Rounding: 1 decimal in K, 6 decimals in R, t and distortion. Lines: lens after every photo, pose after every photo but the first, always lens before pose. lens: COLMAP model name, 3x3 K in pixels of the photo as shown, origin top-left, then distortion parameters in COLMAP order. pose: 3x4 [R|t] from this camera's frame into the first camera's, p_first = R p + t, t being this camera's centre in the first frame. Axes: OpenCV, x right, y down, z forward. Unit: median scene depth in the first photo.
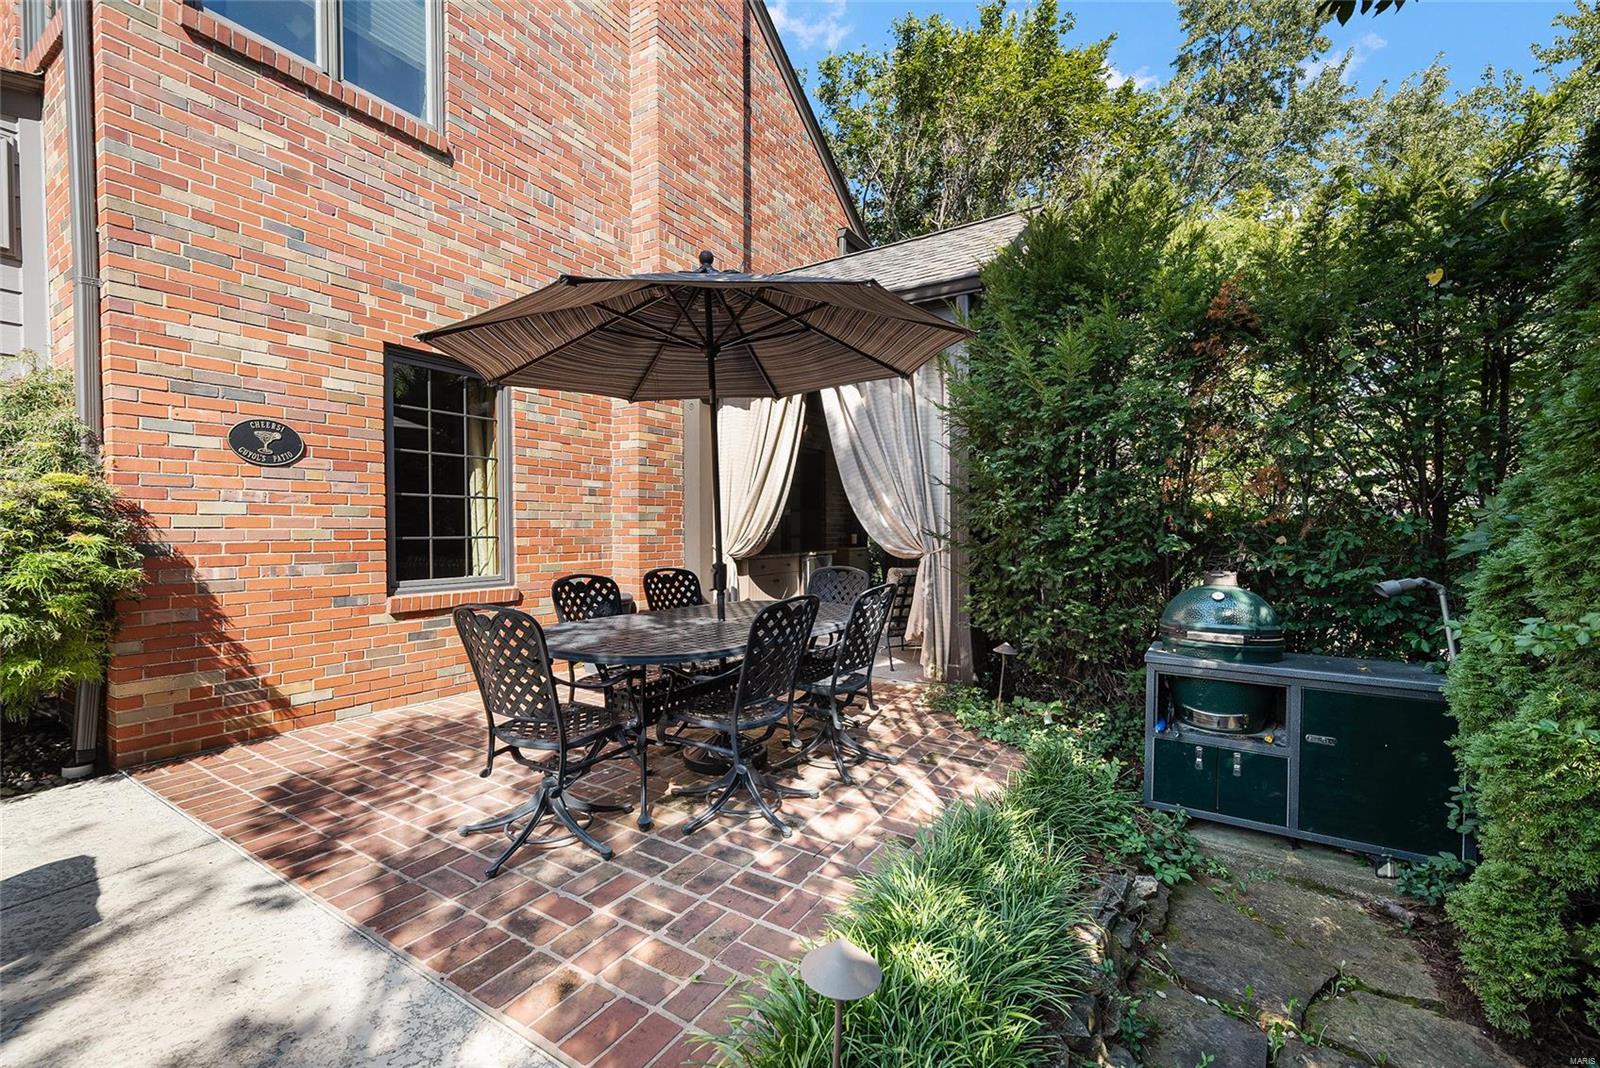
lens RADIAL K [[672.8, 0, 804.5], [0, 672.8, 533.0], [0, 0, 1]] dist [0.001358, 0.000073]
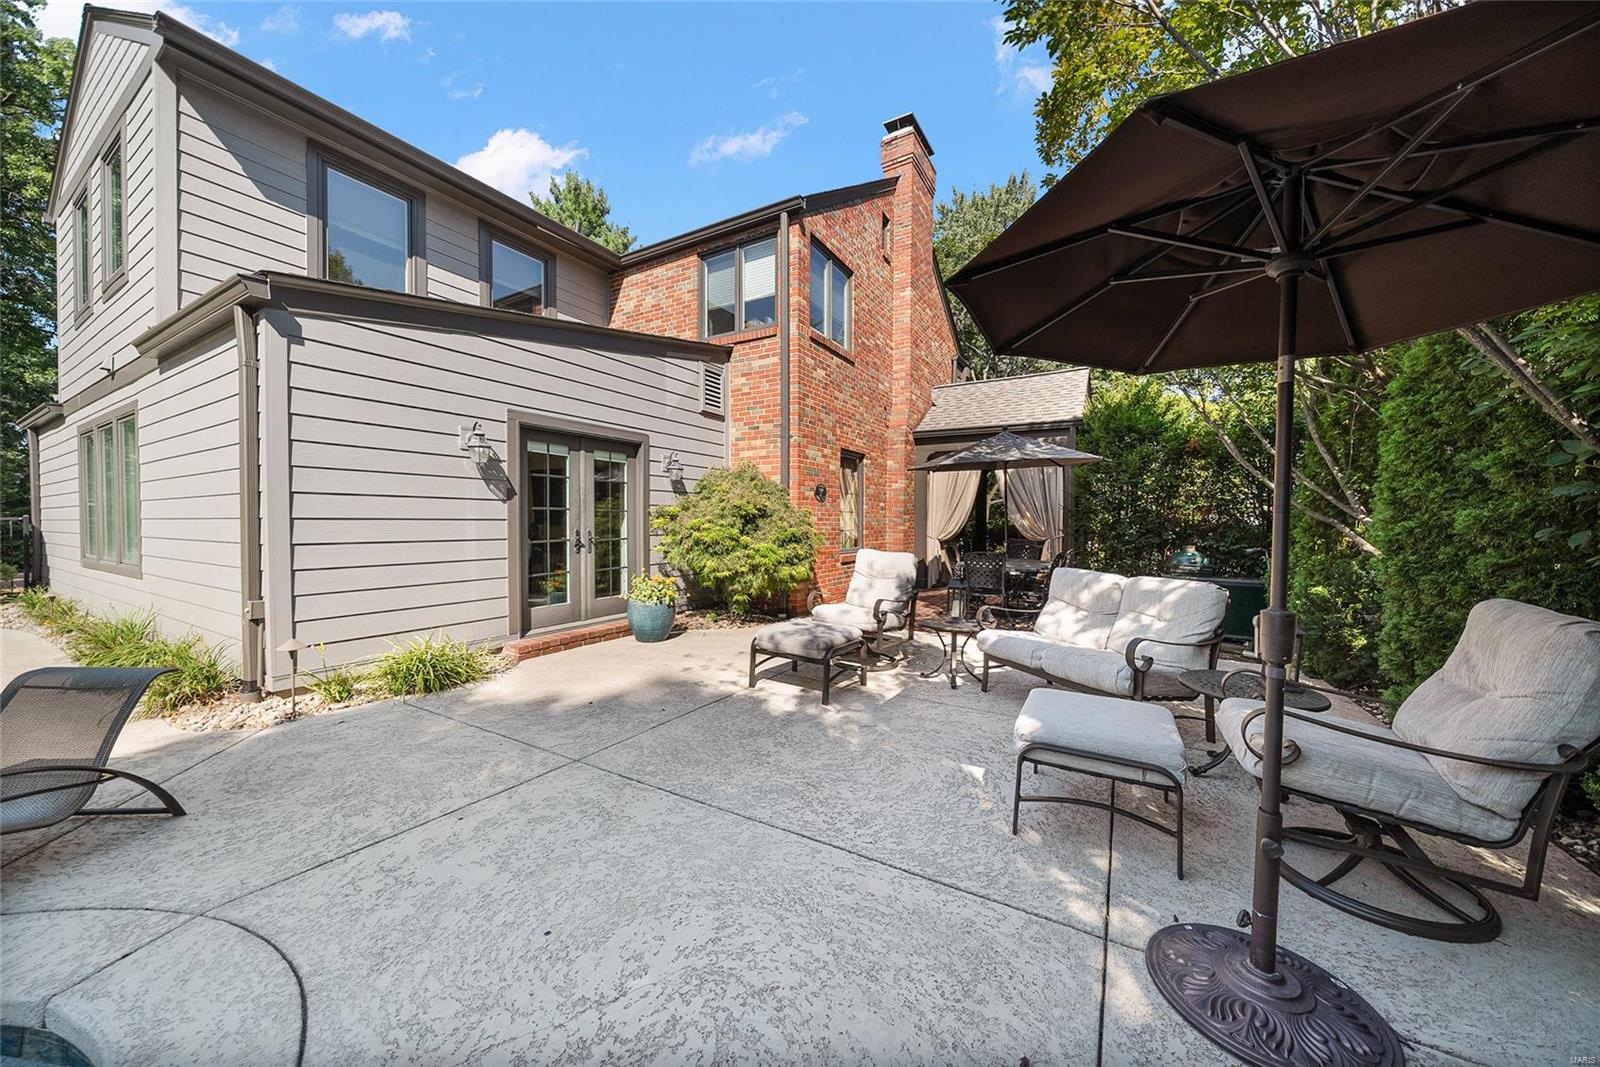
lens RADIAL K [[553.0, 0, 809.4], [0, 553.0, 533.1], [0, 0, 1]] dist [-0.006623, -0.000219]
pose [[0.999254, 0.005965, 0.038145, -0.905694], [-0.006636, 0.999825, 0.017501, -0.020140], [-0.038034, -0.017741, 0.999119, -1.053156]]
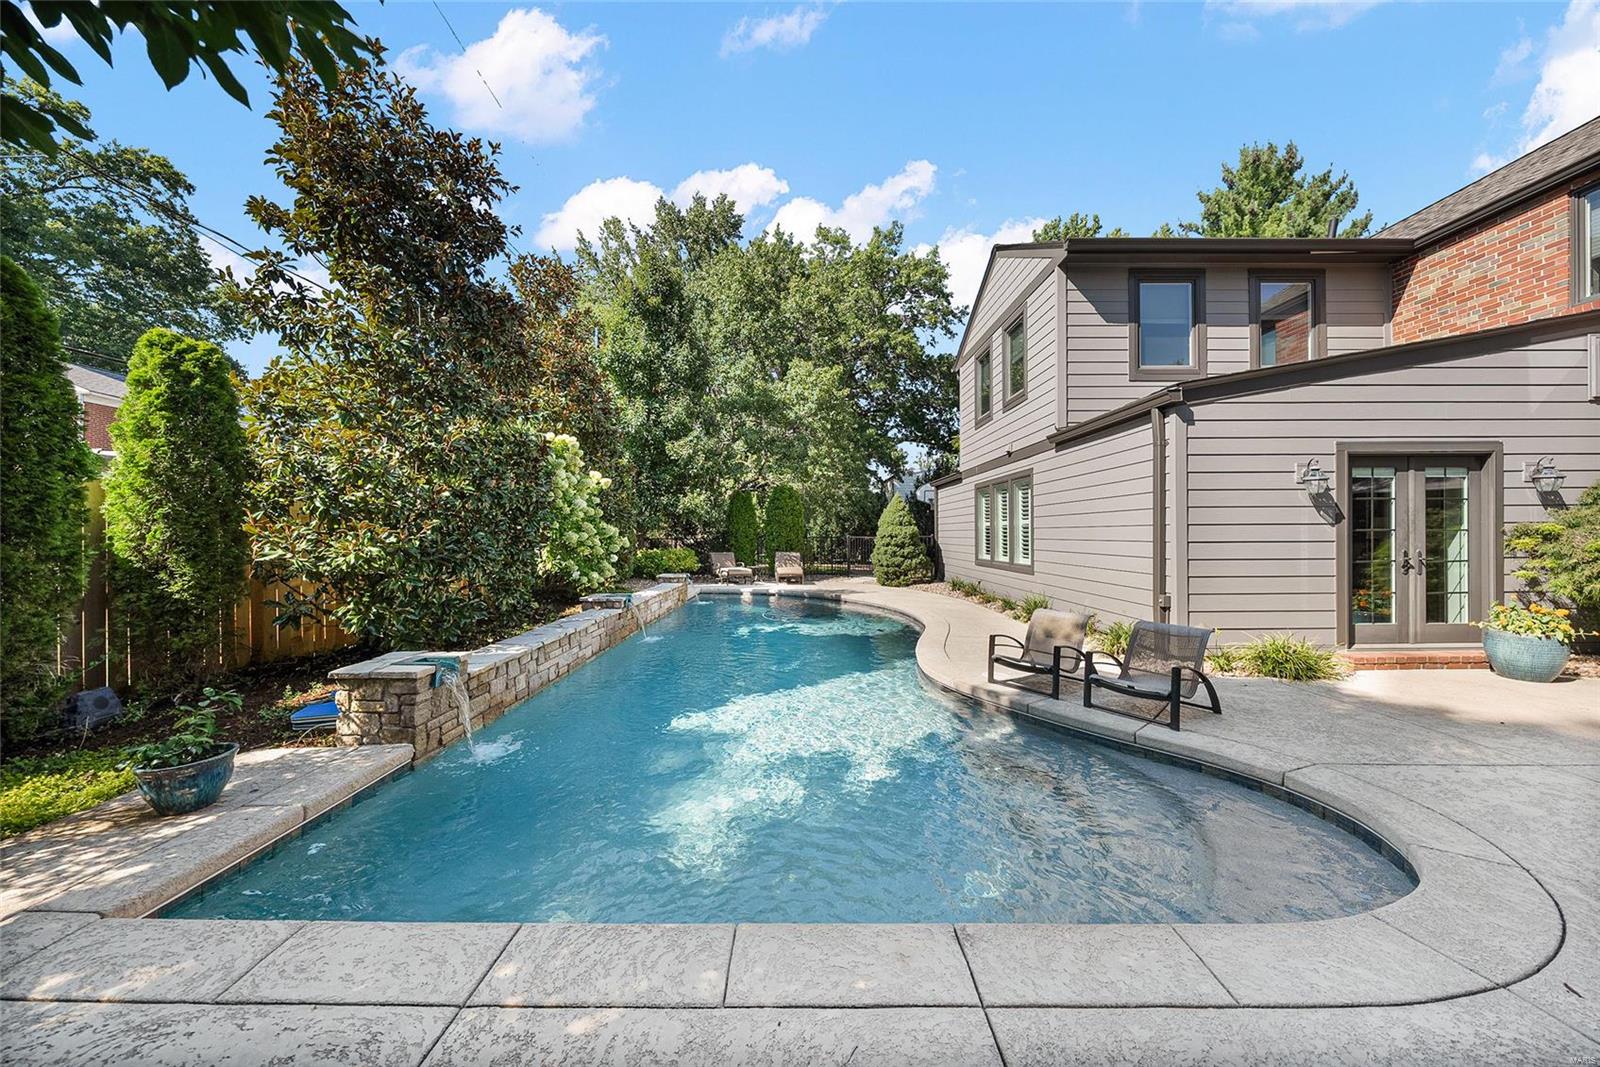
lens RADIAL K [[553.0, 0, 796.2], [0, 553.0, 536.8], [0, 0, 1]] dist [-0.006623, -0.000219]
pose [[0.527854, 0.005966, -0.849314, -1.093376], [0.000895, 0.999971, 0.007581, -0.049070], [0.849335, -0.004762, 0.527833, -1.698216]]
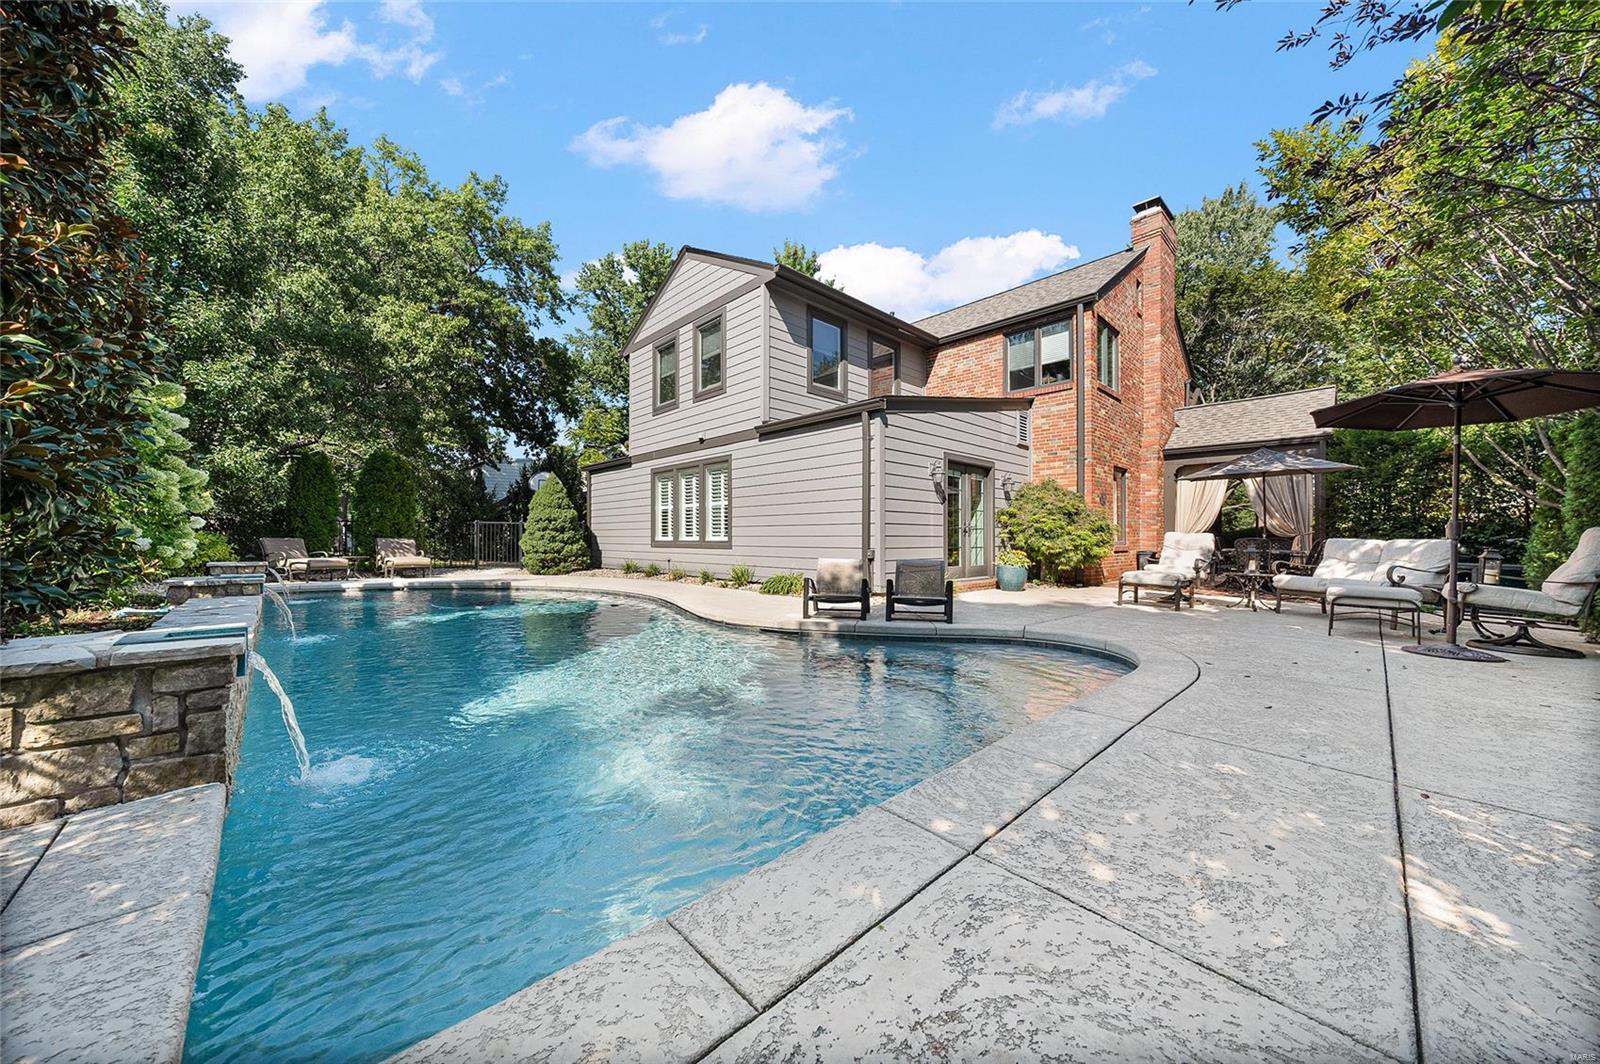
lens RADIAL K [[553.0, 0, 799.9], [0, 553.0, 537.0], [0, 0, 1]] dist [-0.006623, -0.000219]
pose [[0.969721, 0.006430, -0.244132, -1.592588], [-0.007672, 0.999962, -0.004134, 0.084167], [0.244096, 0.005882, 0.969733, -2.100946]]
